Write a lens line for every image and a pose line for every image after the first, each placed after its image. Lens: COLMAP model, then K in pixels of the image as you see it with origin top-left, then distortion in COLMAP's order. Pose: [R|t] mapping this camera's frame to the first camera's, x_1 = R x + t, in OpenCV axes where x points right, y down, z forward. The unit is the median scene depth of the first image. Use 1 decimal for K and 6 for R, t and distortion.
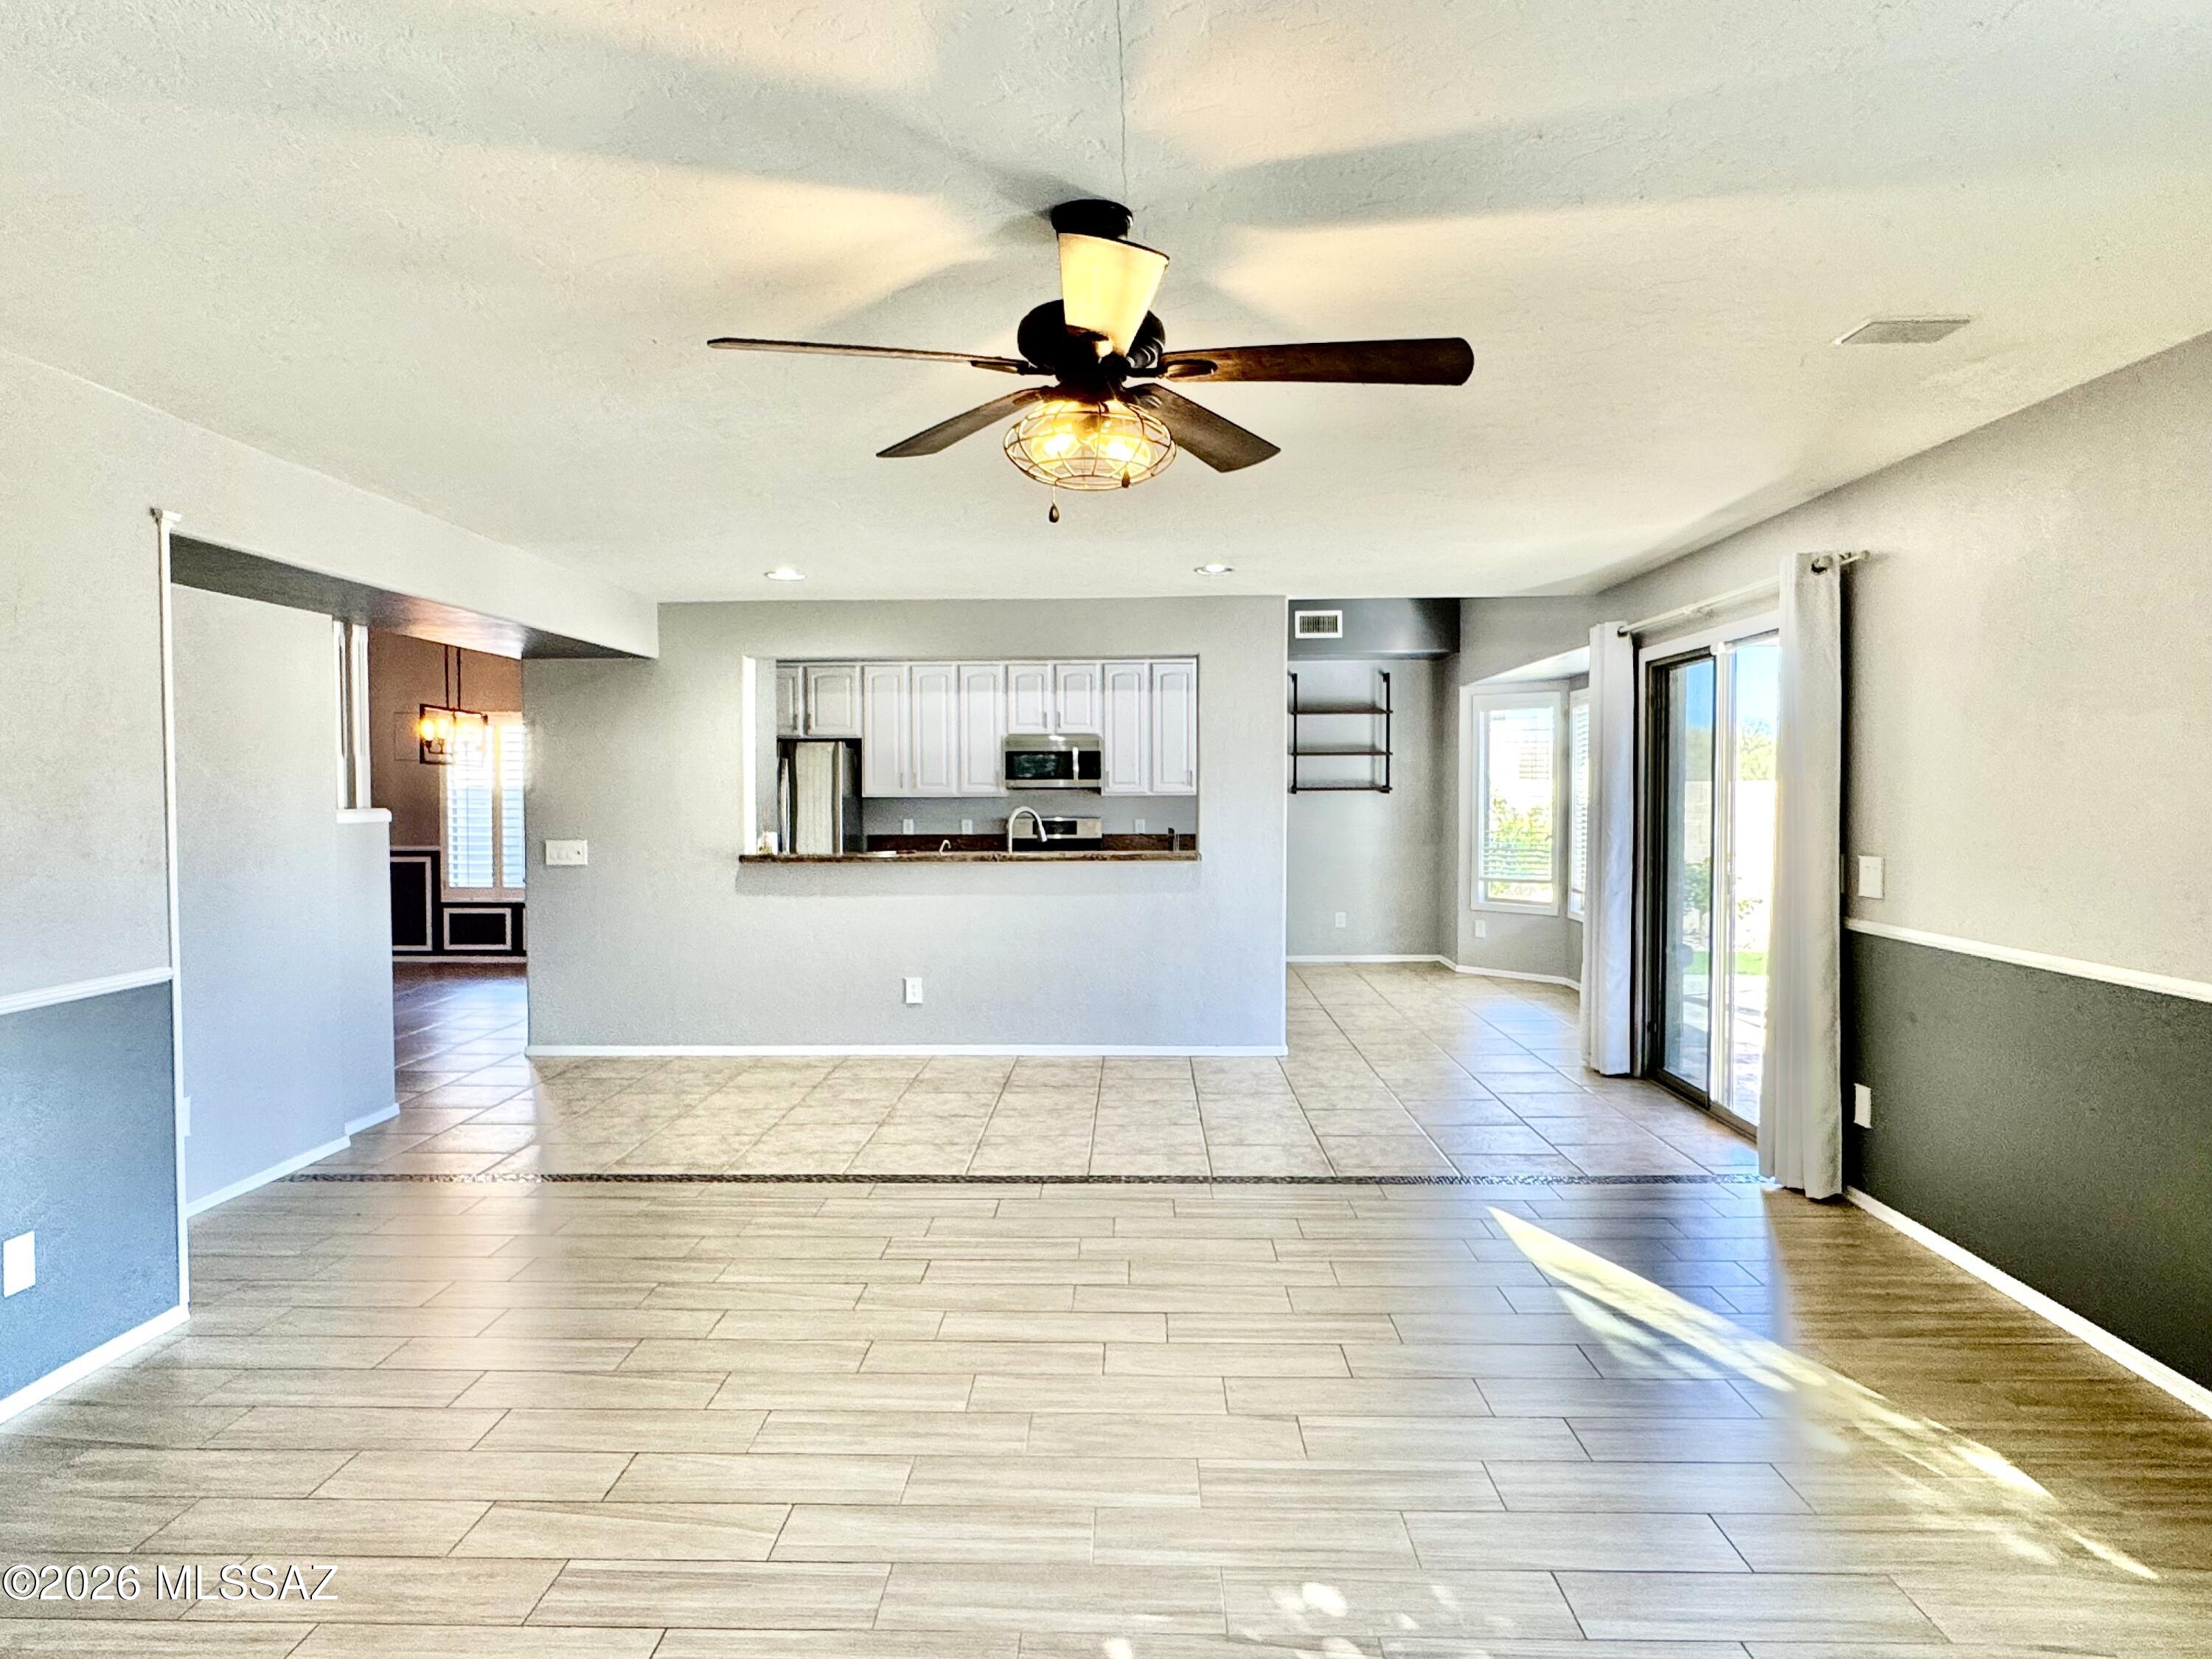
lens RADIAL K [[1352.5, 0, 1096.6], [0, 1352.5, 829.5], [0, 0, 1]] dist [-0.002862, -0.001040]
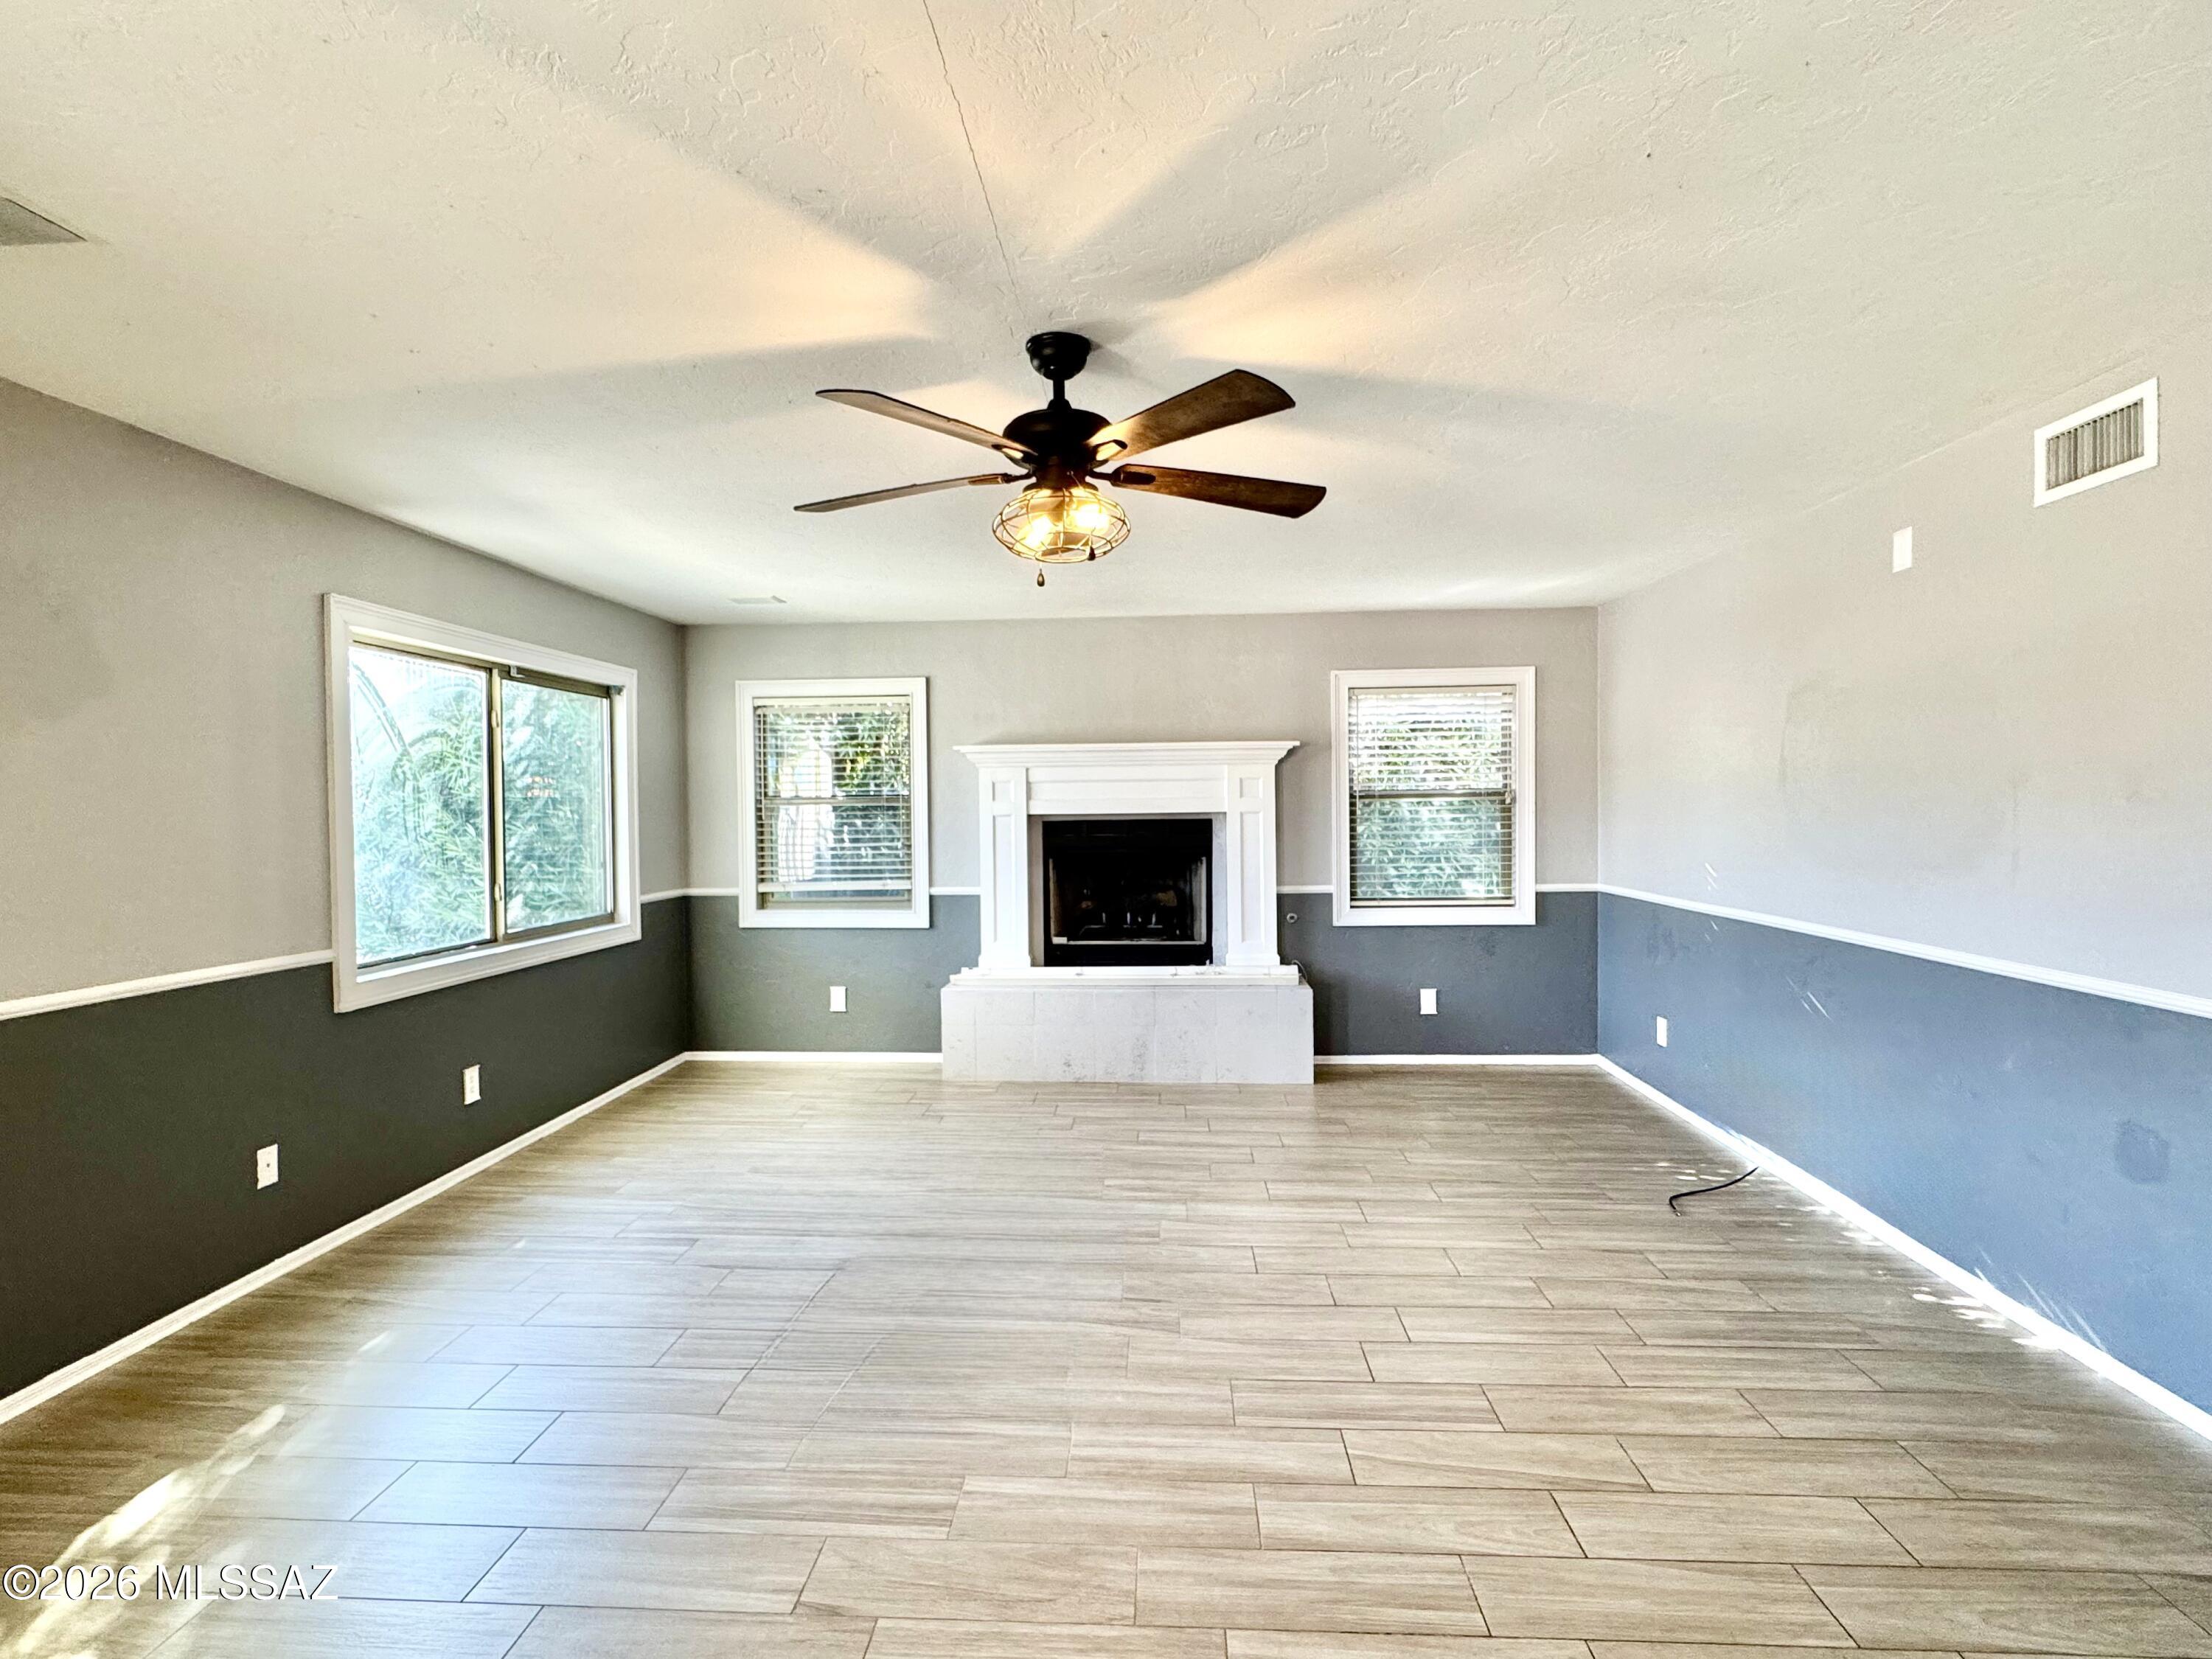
lens RADIAL K [[1121.1, 0, 1099.7], [0, 1121.1, 827.0], [0, 0, 1]] dist [0.003817, 0.001066]
pose [[-0.999353, 0.015671, 0.032371, -0.066584], [0.017239, 0.998662, 0.048764, -0.052610], [-0.031564, 0.049290, -0.998286, 1.926836]]
